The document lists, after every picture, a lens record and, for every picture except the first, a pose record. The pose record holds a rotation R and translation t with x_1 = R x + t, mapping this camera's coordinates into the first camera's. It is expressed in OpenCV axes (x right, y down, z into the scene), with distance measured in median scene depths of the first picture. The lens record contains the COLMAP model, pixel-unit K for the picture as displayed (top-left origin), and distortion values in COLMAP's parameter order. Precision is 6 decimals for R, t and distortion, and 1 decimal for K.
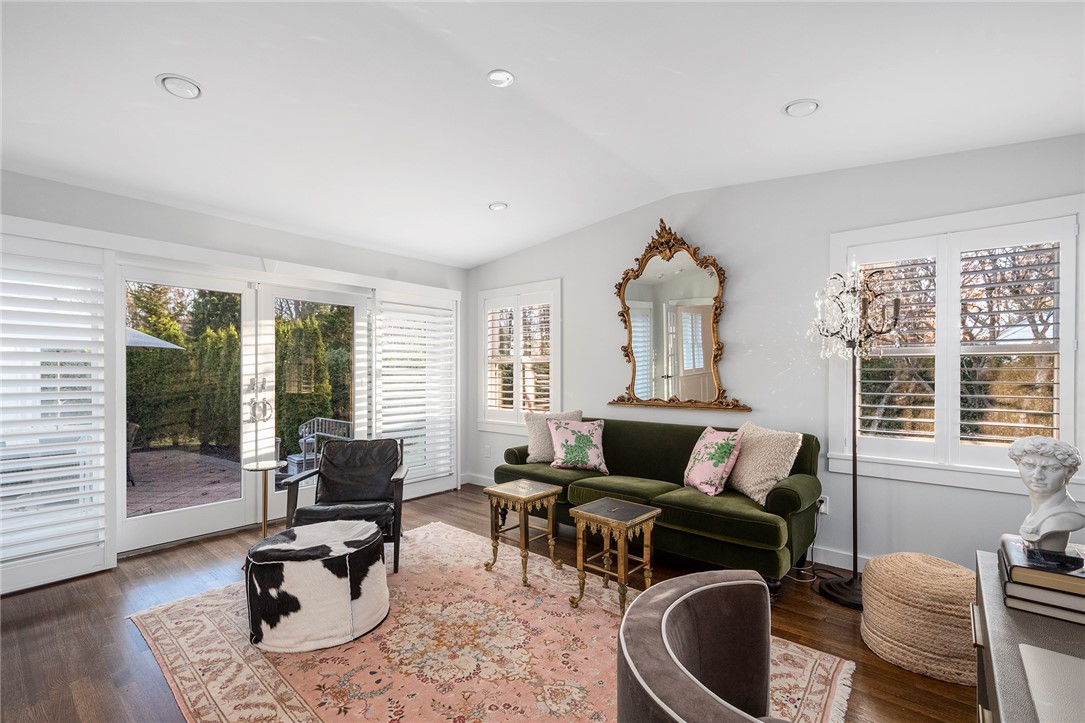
lens RADIAL K [[481.6, 0, 547.0], [0, 481.6, 367.6], [0, 0, 1]] dist [0.001560, 0.000176]
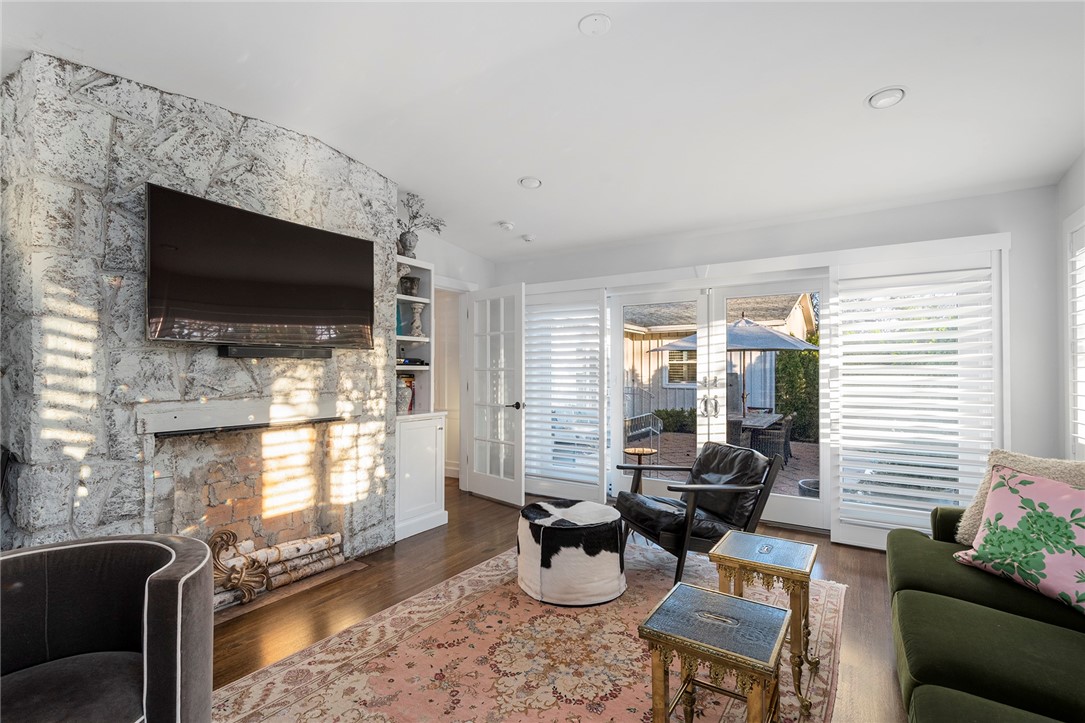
lens RADIAL K [[501.6, 0, 544.6], [0, 501.6, 360.1], [0, 0, 1]] dist [-0.001586, -0.000295]
pose [[0.131243, -0.021644, -0.991114, 0.741352], [0.007415, 0.999755, -0.020851, 0.010633], [0.991322, -0.004613, 0.131371, 0.785026]]
